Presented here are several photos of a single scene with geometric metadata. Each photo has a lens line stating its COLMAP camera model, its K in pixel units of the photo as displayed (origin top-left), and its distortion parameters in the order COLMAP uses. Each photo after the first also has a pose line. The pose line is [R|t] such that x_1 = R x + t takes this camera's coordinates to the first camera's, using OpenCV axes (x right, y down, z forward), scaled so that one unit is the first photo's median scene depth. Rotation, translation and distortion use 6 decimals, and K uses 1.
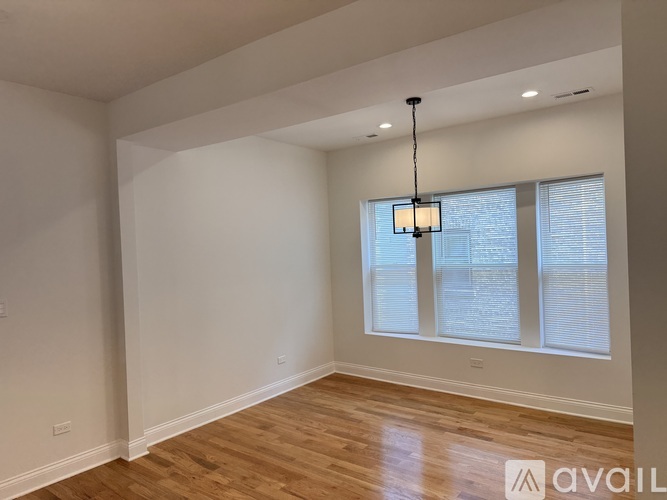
lens RADIAL K [[470.3, 0, 333.5], [0, 470.3, 250.3], [0, 0, 1]] dist [0.001482, -0.000222]
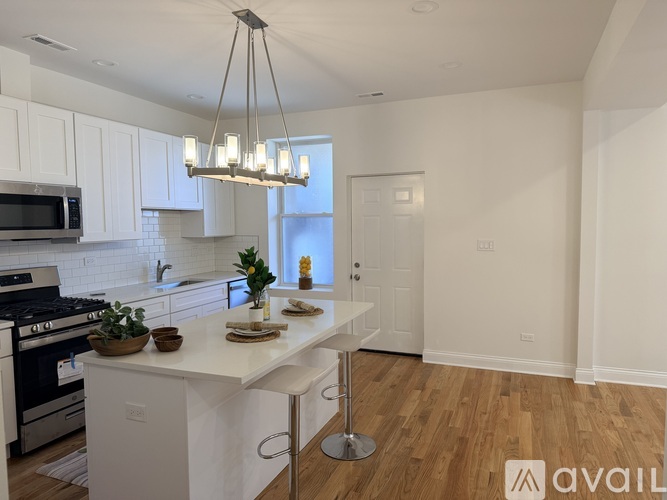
lens RADIAL K [[470.3, 0, 333.7], [0, 470.3, 249.2], [0, 0, 1]] dist [0.001482, -0.000222]
pose [[0.263330, 0.090246, -0.960475, 0.552139], [-0.002249, 0.995669, 0.092937, -0.008727], [0.964703, -0.022313, 0.262393, 0.086593]]
